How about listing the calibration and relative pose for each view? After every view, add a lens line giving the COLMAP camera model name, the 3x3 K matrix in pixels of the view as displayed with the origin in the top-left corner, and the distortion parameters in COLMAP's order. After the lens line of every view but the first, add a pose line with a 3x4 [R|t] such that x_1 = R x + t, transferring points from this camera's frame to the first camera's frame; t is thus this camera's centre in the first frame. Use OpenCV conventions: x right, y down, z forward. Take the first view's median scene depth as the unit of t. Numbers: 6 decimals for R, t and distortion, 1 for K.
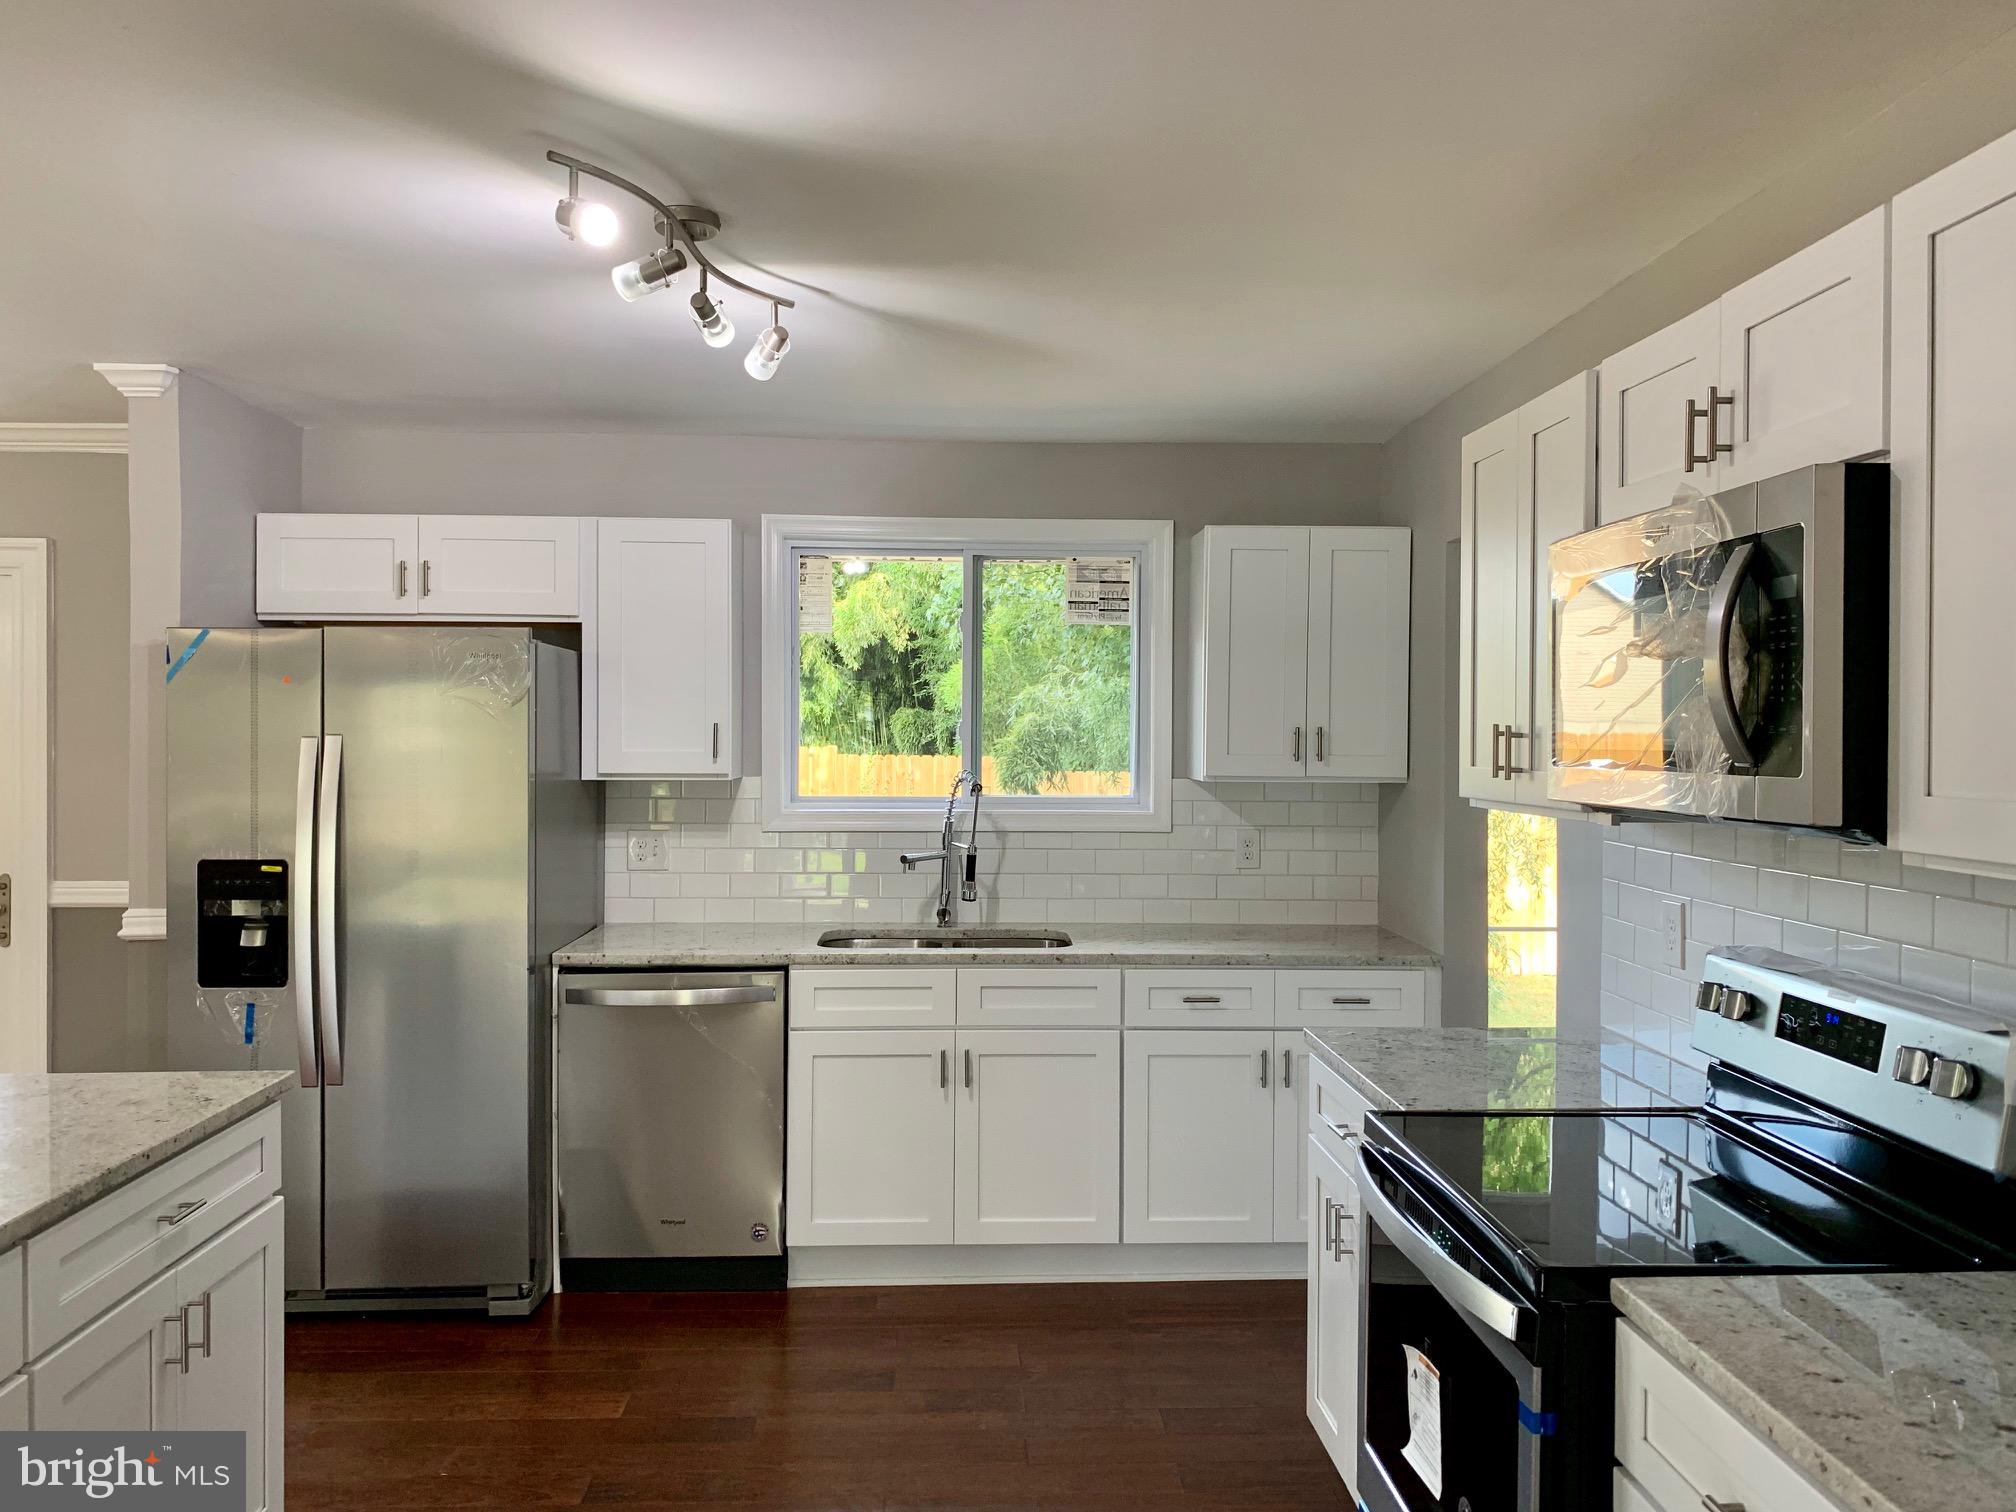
lens RADIAL K [[1513.9, 0, 1043.0], [0, 1513.9, 739.5], [0, 0, 1]] dist [0.024071, -0.060169]
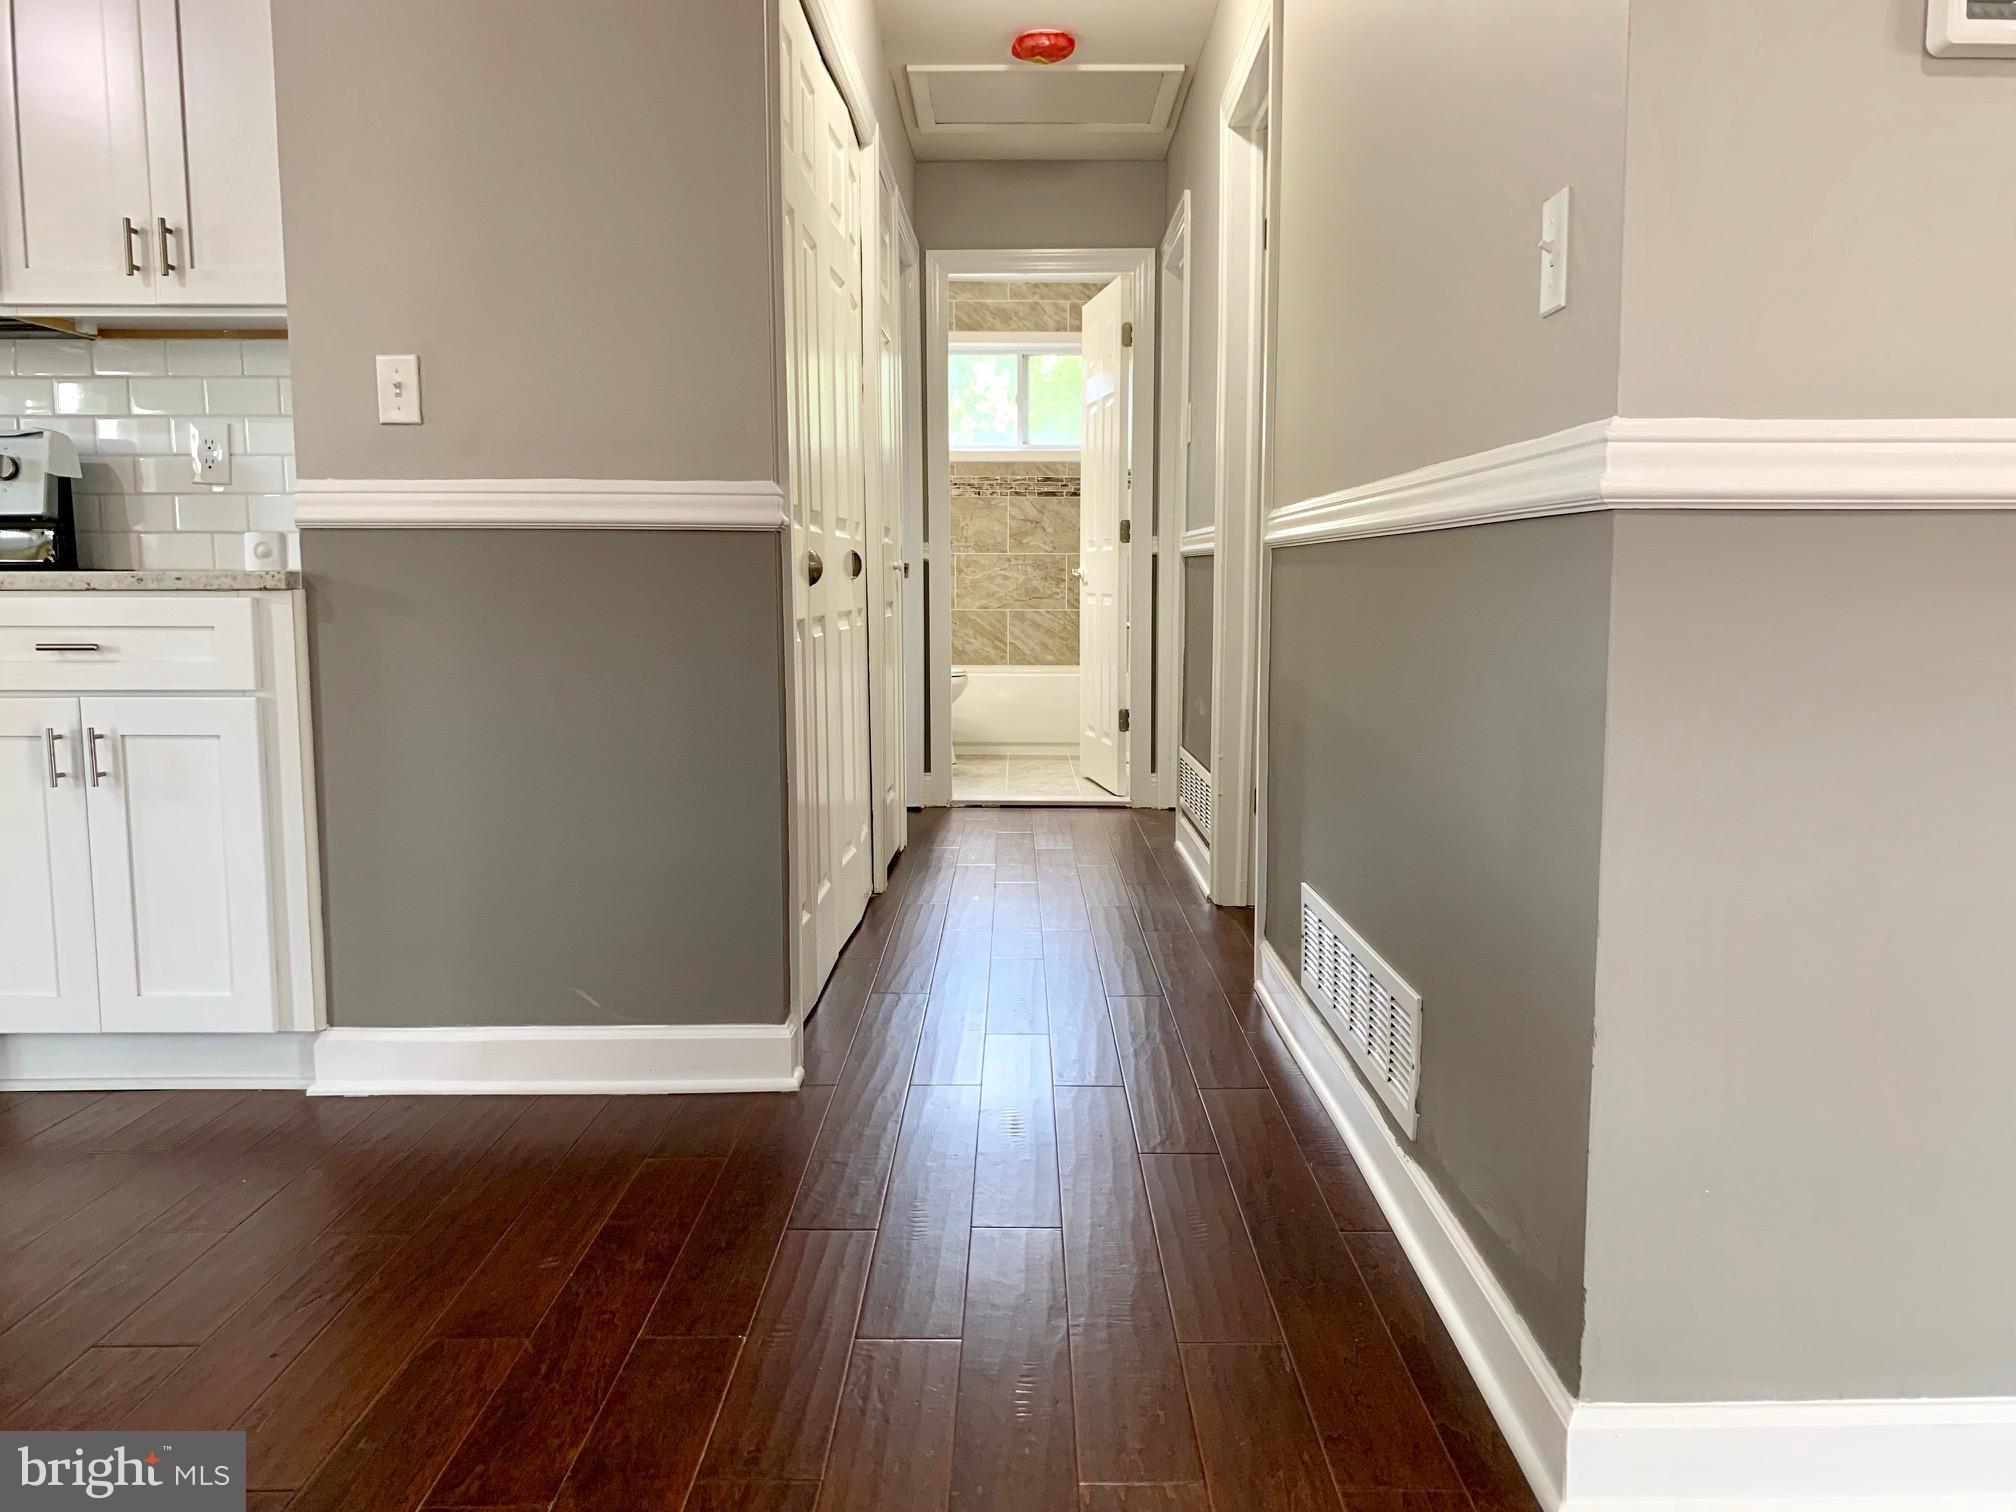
lens RADIAL K [[1544.4, 0, 1010.2], [0, 1544.4, 752.3], [0, 0, 1]] dist [-0.004568, 0.005555]
pose [[0.044540, -0.120820, 0.991675, -0.456540], [0.007299, 0.992673, 0.120614, 0.149870], [-0.998981, 0.001866, 0.045096, -0.067551]]
